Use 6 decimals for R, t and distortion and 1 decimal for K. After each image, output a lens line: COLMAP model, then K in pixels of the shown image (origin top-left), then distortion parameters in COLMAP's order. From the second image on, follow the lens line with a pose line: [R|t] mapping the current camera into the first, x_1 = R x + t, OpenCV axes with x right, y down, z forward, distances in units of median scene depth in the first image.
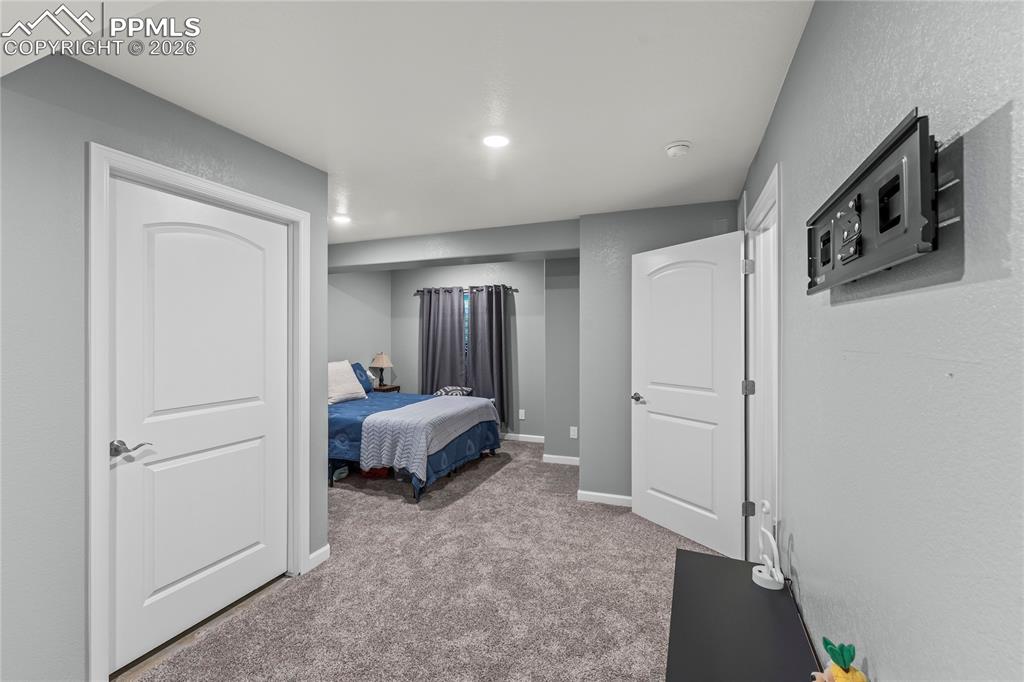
lens RADIAL K [[445.1, 0, 509.5], [0, 445.1, 342.4], [0, 0, 1]] dist [0.001251, -0.000254]
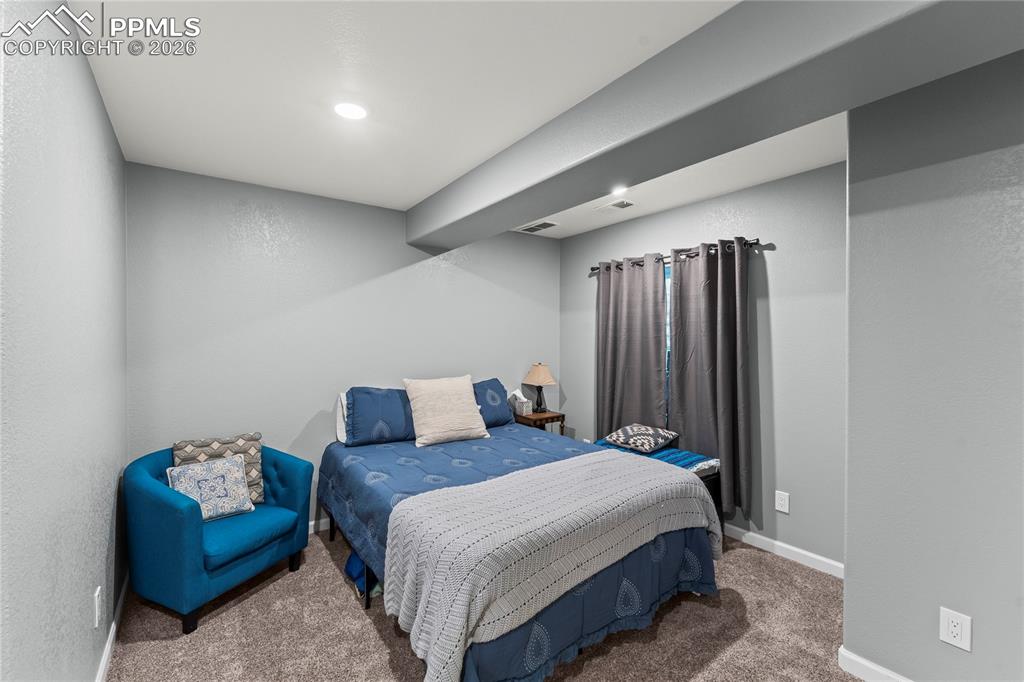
lens RADIAL K [[445.1, 0, 494.3], [0, 445.1, 344.0], [0, 0, 1]] dist [0.001251, -0.000254]
pose [[0.840545, 0.007037, -0.541696, 0.025638], [-0.007476, 0.999971, 0.001389, -0.007624], [0.541690, 0.002882, 0.840574, 0.415506]]
